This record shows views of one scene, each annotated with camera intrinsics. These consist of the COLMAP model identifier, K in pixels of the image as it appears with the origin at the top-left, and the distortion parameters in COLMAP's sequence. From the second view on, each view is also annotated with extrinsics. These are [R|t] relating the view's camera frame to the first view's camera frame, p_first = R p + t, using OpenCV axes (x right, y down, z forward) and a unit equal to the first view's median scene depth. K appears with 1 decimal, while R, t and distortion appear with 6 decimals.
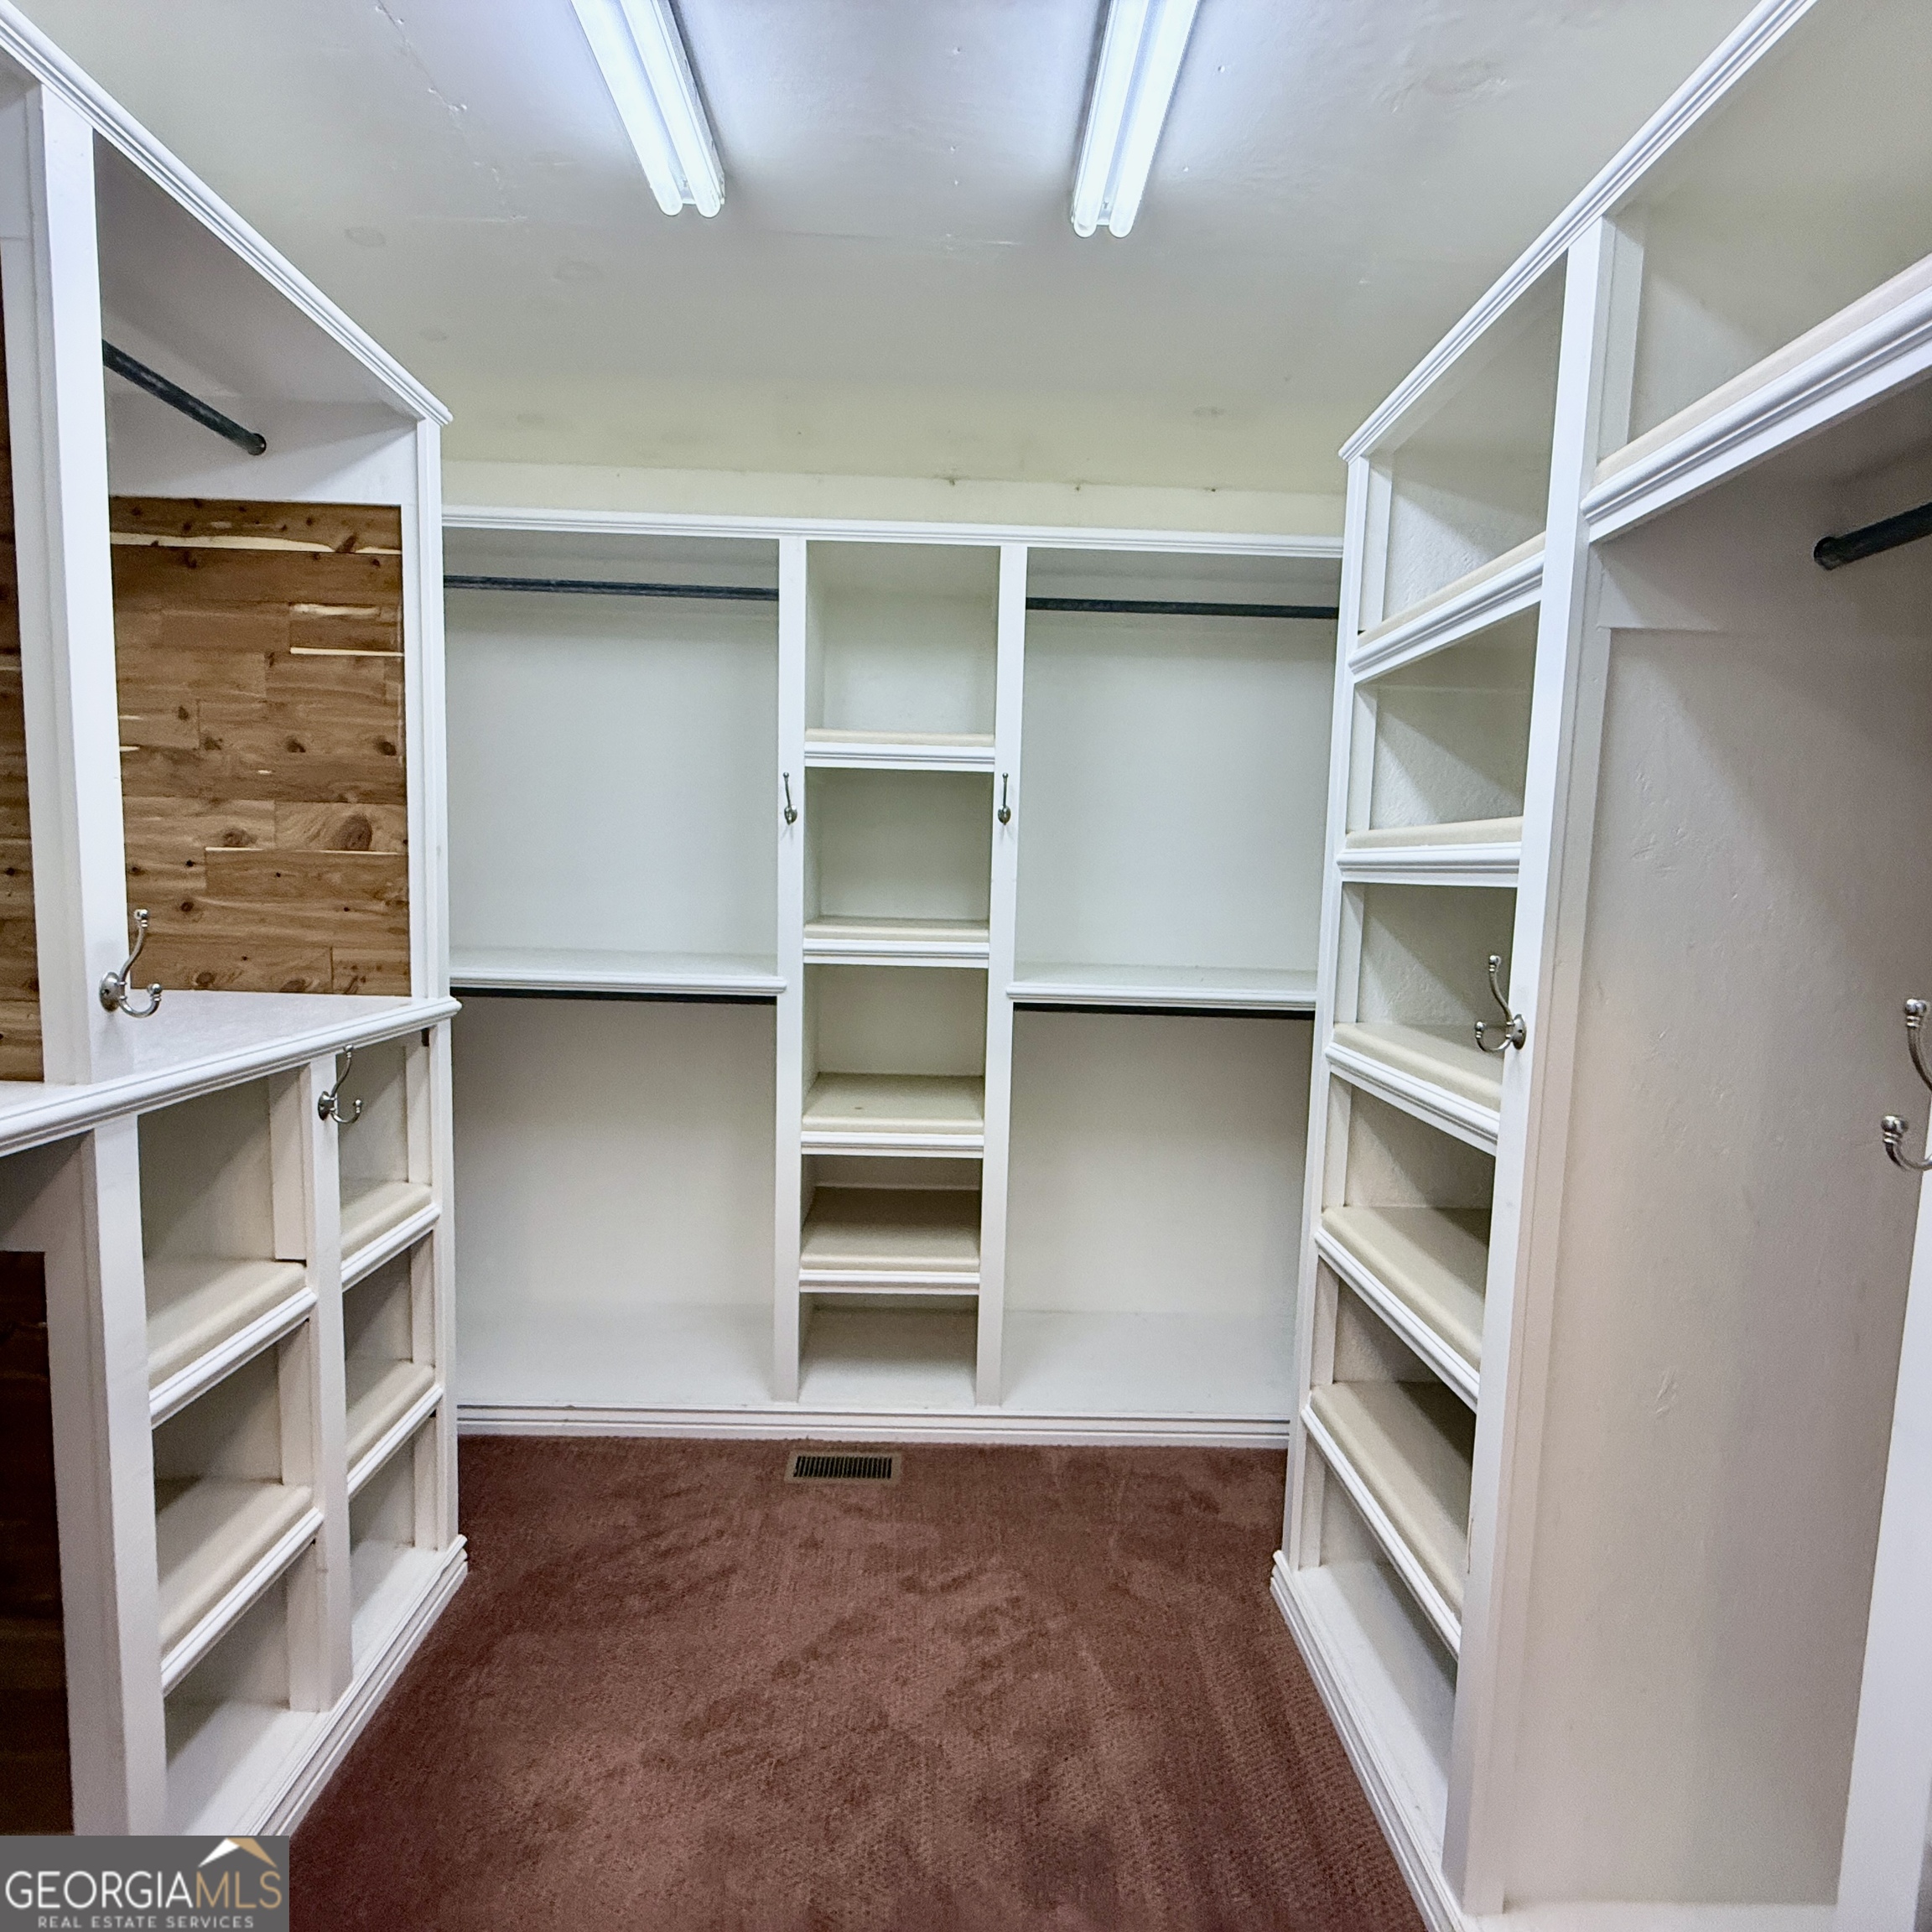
lens RADIAL K [[1023.4, 0, 957.5], [0, 1023.4, 964.0], [0, 0, 1]] dist [-0.003021, 0.001333]
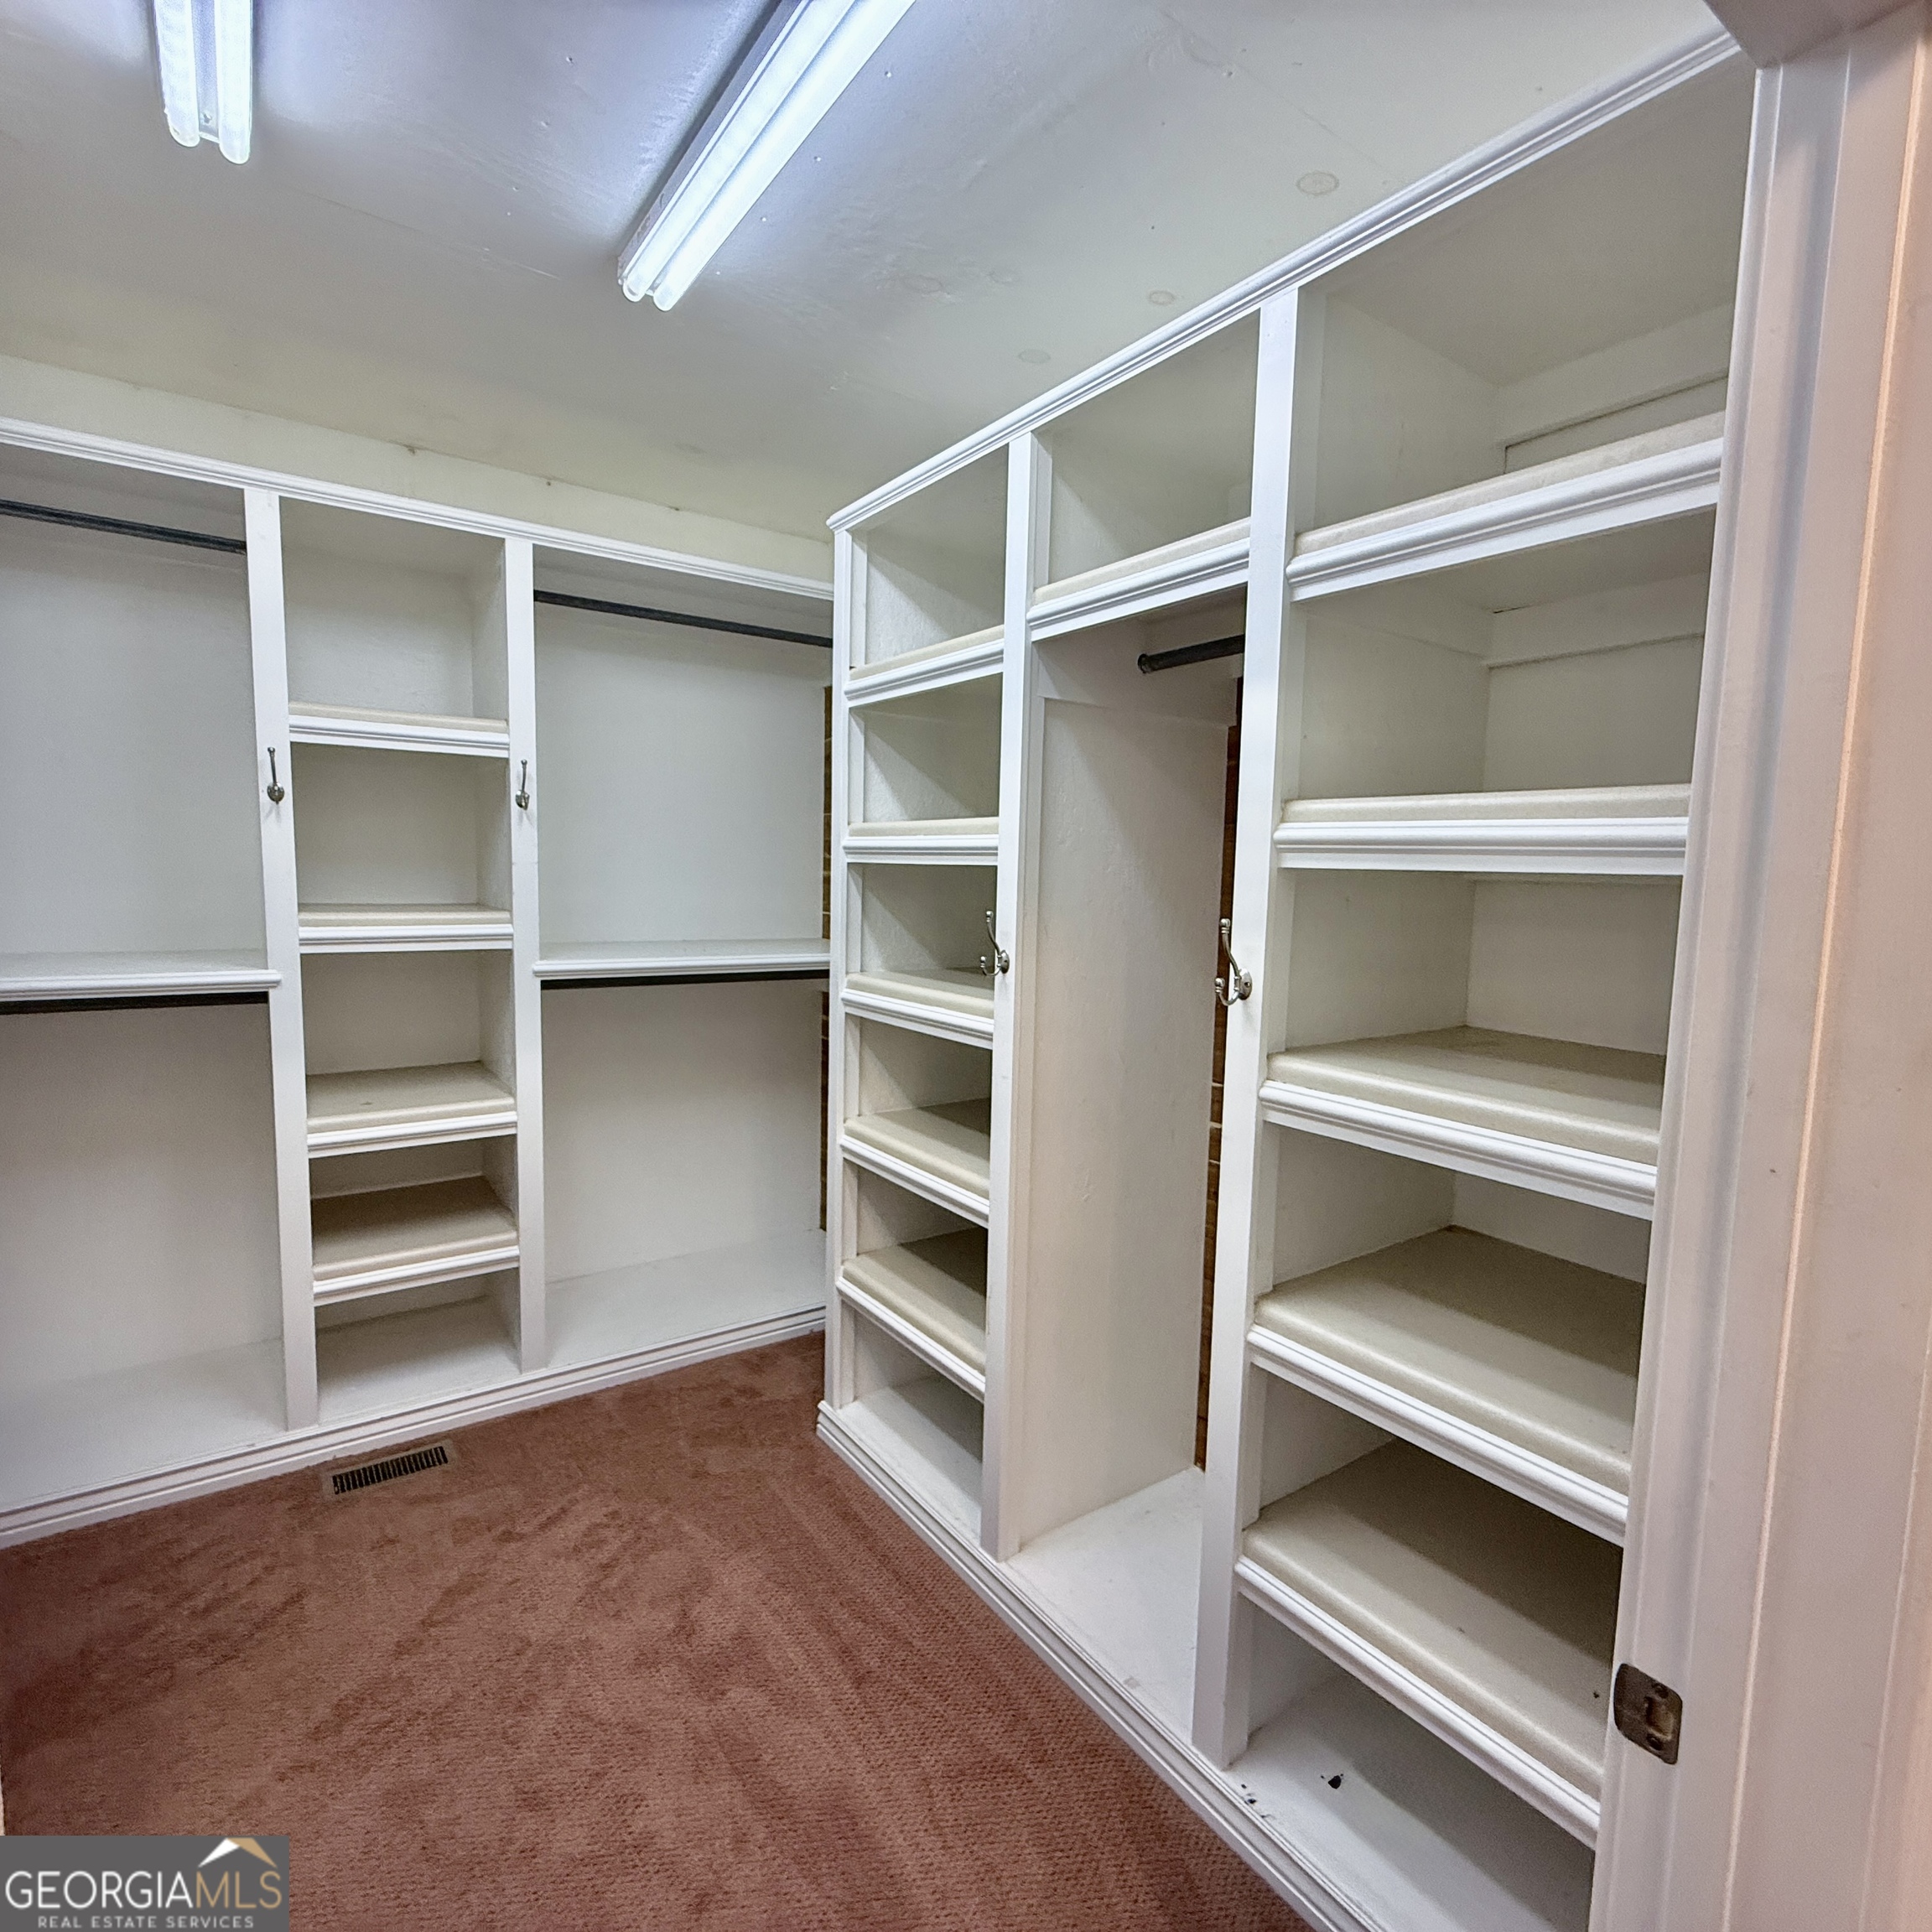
lens RADIAL K [[1023.4, 0, 957.5], [0, 1023.4, 964.0], [0, 0, 1]] dist [-0.003021, 0.001333]
pose [[0.827850, -0.060283, 0.557701, -0.207663], [0.050995, 0.998180, 0.032198, 0.010739], [-0.558626, 0.001785, 0.829418, -0.123833]]
